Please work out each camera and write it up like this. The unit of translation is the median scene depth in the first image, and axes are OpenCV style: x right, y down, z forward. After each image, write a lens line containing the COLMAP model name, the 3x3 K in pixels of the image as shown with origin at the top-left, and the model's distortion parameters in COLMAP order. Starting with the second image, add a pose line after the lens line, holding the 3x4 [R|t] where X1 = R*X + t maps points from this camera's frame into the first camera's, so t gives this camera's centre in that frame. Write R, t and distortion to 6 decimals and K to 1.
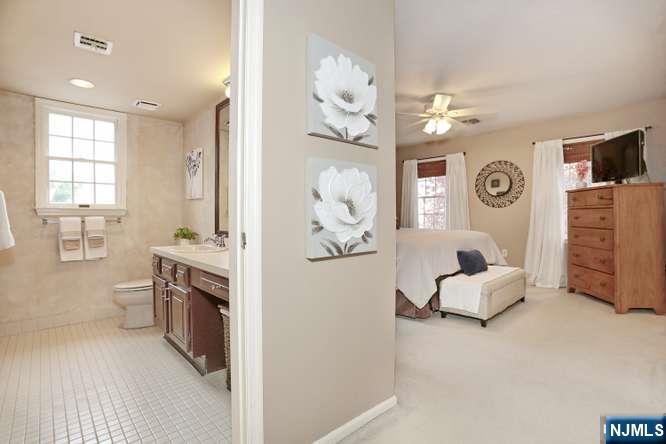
lens RADIAL K [[327.7, 0, 333.7], [0, 327.7, 218.2], [0, 0, 1]] dist [-0.062536, 0.021342]
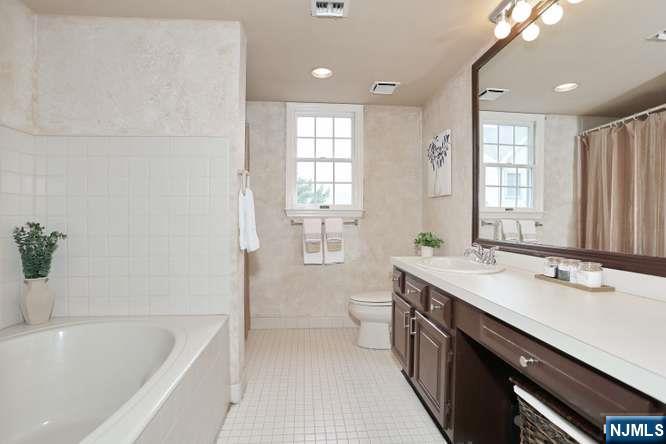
lens RADIAL K [[327.7, 0, 333.7], [0, 327.7, 218.2], [0, 0, 1]] dist [-0.062536, 0.021342]
pose [[0.794082, 0.004786, -0.607791, -0.172693], [-0.011079, 0.999917, -0.006601, 0.001590], [0.607709, 0.011975, 0.794069, 0.247101]]
